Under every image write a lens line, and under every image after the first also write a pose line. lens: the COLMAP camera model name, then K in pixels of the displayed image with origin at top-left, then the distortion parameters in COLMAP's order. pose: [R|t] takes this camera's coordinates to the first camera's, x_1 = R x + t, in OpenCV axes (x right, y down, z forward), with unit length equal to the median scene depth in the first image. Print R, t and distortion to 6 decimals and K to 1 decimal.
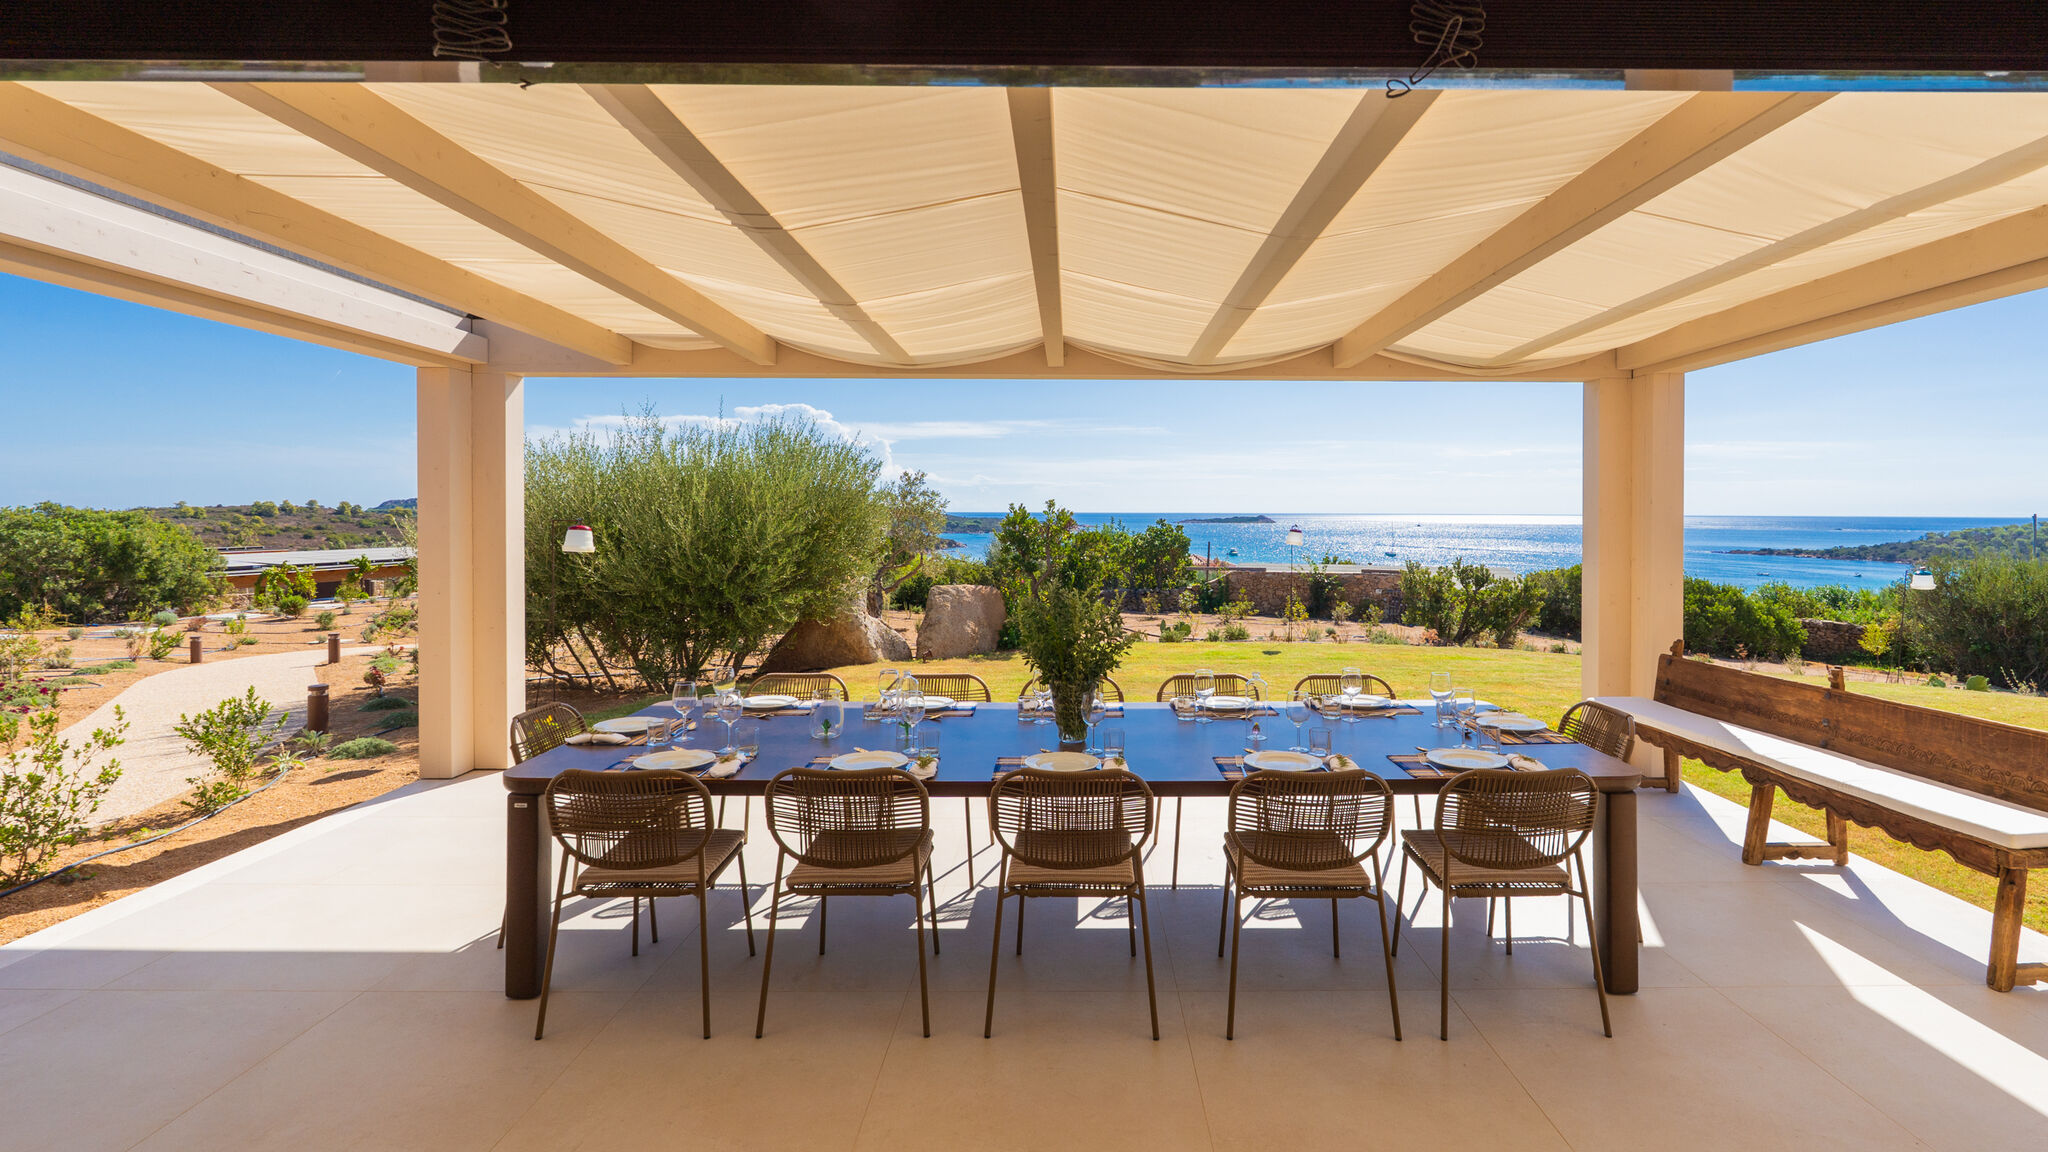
lens RADIAL K [[943.6, 0, 1059.8], [0, 943.6, 513.6], [0, 0, 1]] dist [0.000345, 0.000017]
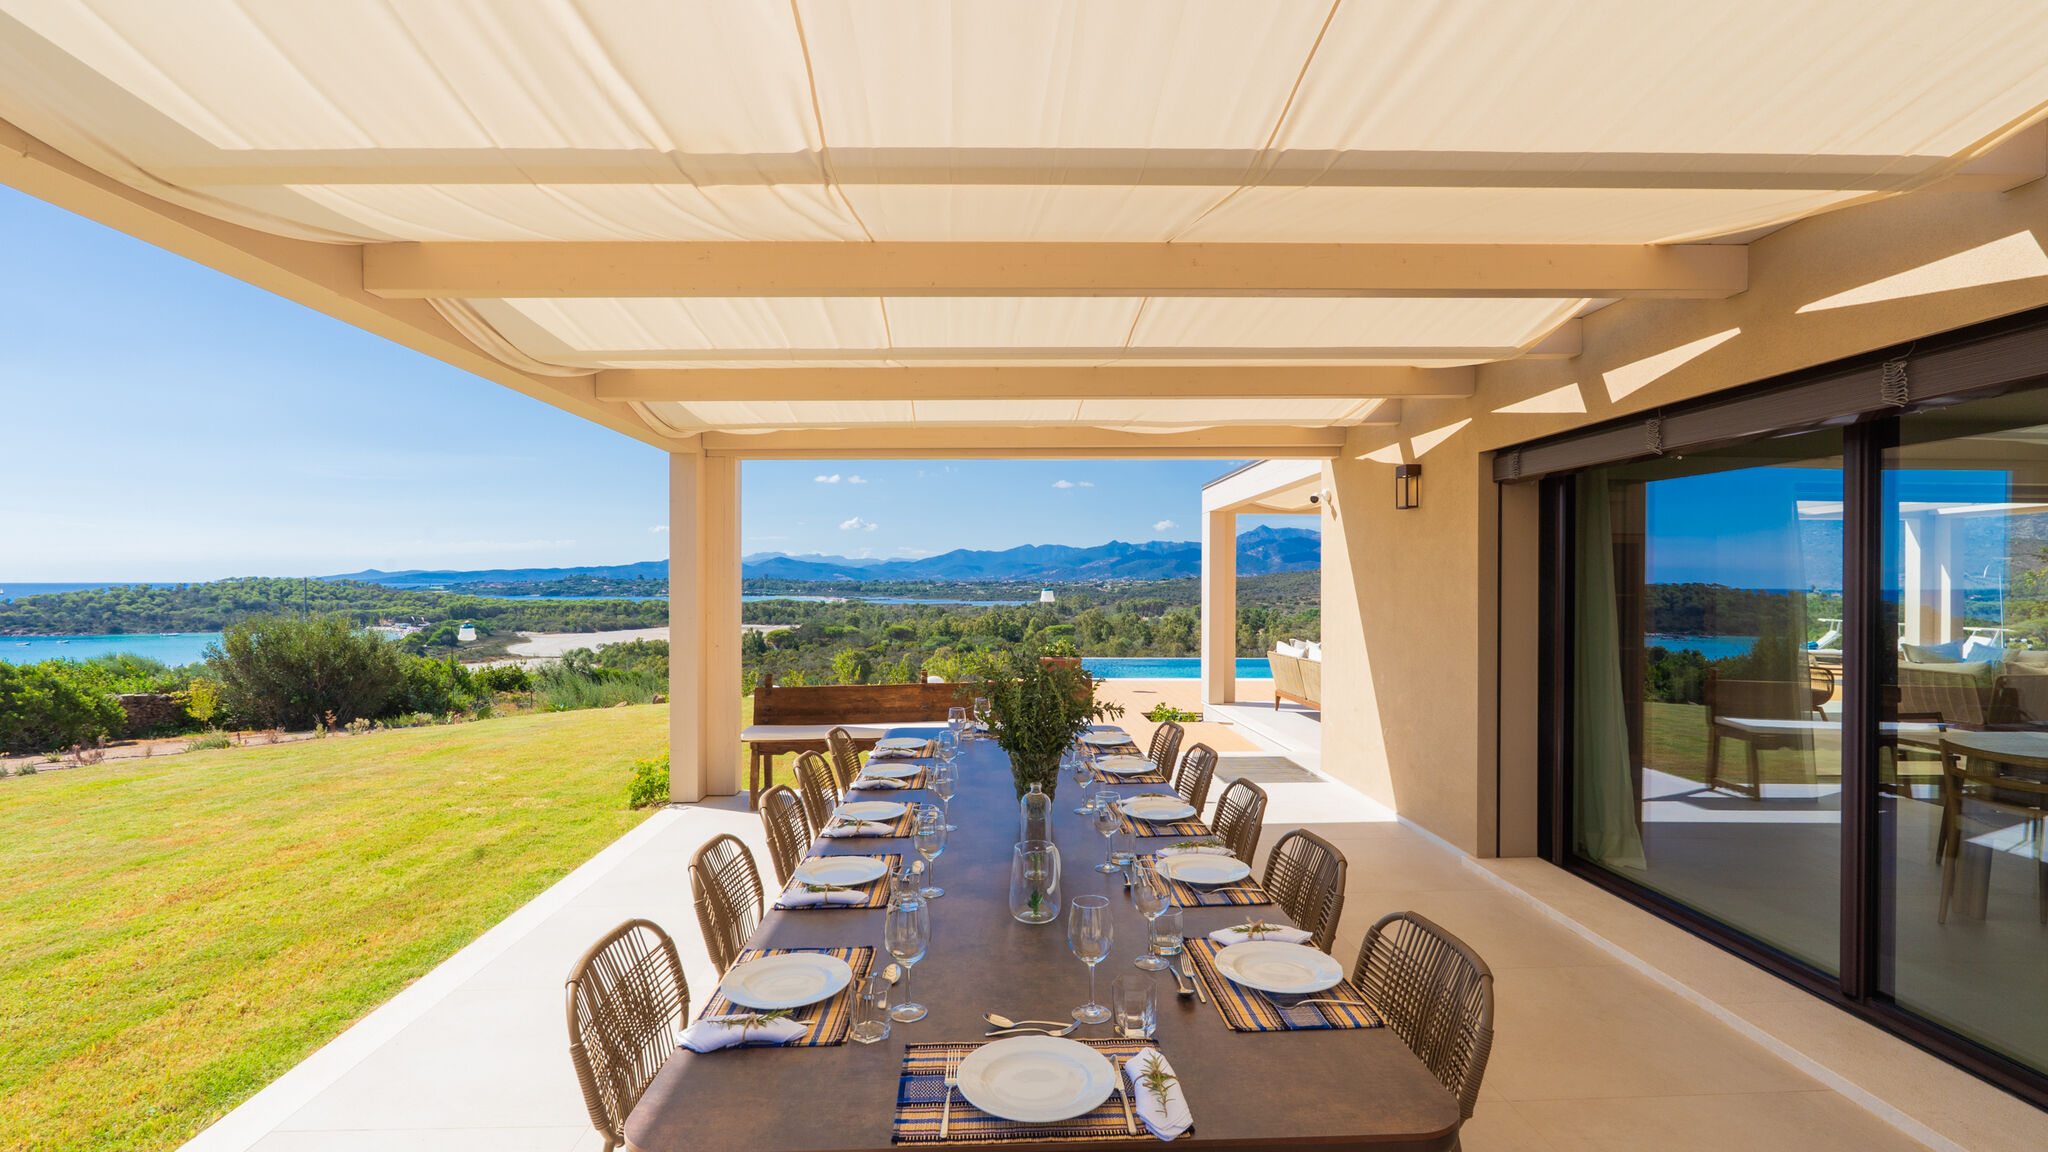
lens RADIAL K [[943.6, 0, 1022.8], [0, 943.6, 576.2], [0, 0, 1]] dist [0.000345, 0.000017]
pose [[-0.014619, -0.000544, 0.999893, -0.661505], [0.003342, 0.999994, 0.000593, 0.002092], [-0.999888, 0.003350, -0.014617, 0.725591]]
